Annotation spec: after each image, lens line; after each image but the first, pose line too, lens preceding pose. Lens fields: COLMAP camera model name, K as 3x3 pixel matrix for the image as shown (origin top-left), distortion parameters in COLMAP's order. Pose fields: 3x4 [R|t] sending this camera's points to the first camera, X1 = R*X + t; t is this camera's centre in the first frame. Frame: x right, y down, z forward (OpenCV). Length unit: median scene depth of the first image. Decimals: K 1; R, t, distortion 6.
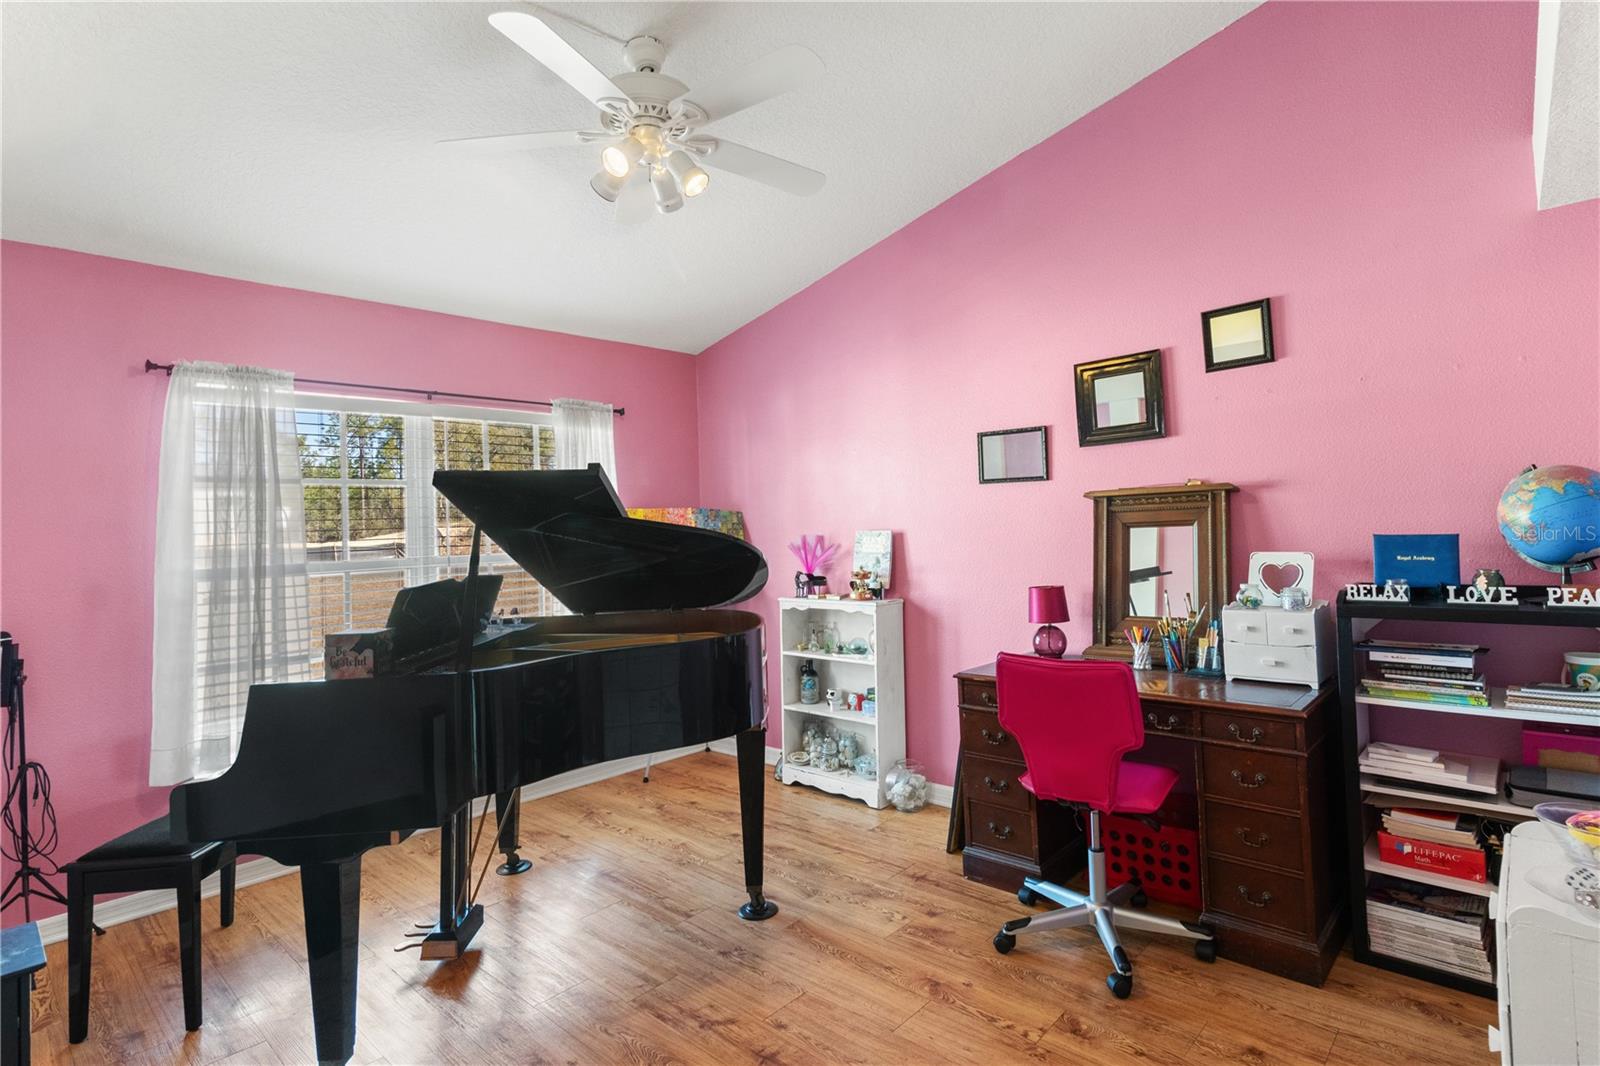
lens RADIAL K [[787.1, 0, 839.3], [0, 787.1, 495.7], [0, 0, 1]] dist [0.000587, 0.000193]
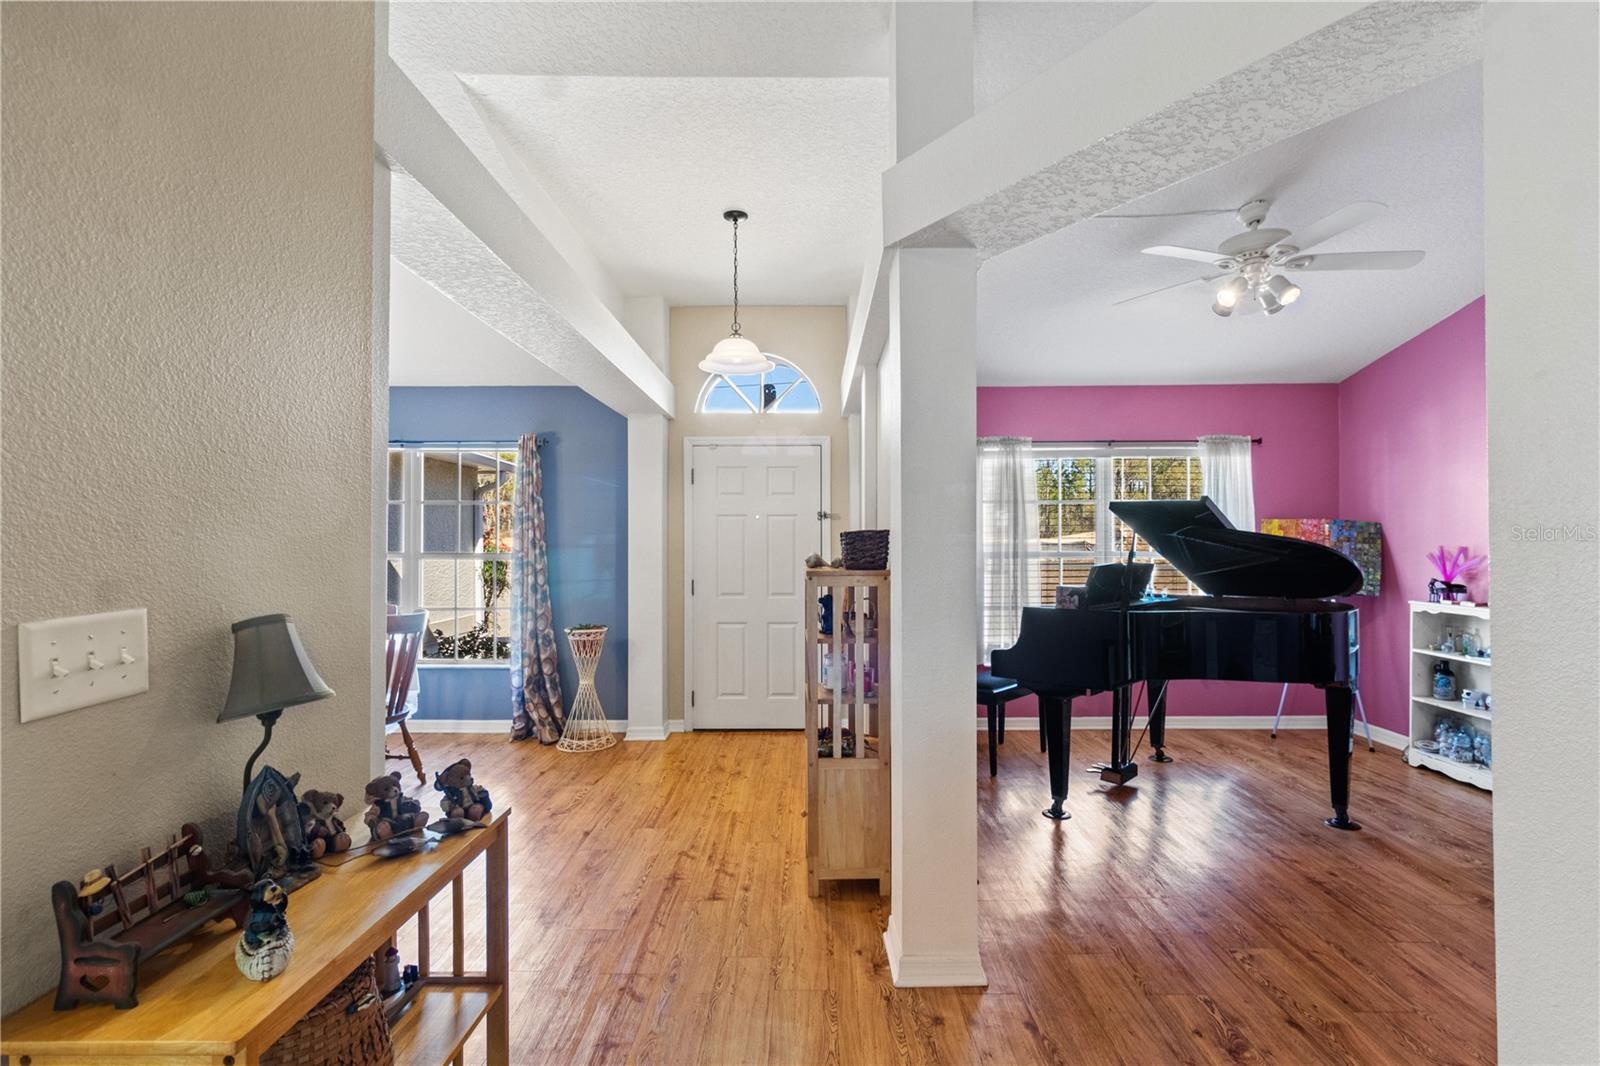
lens RADIAL K [[750.5, 0, 801.0], [0, 750.5, 543.8], [0, 0, 1]] dist [0.013752, 0.000758]
pose [[0.643410, 0.033378, -0.764794, 0.235141], [0.012699, 0.998446, 0.054259, -0.025269], [0.765417, -0.044622, 0.641986, -0.436898]]
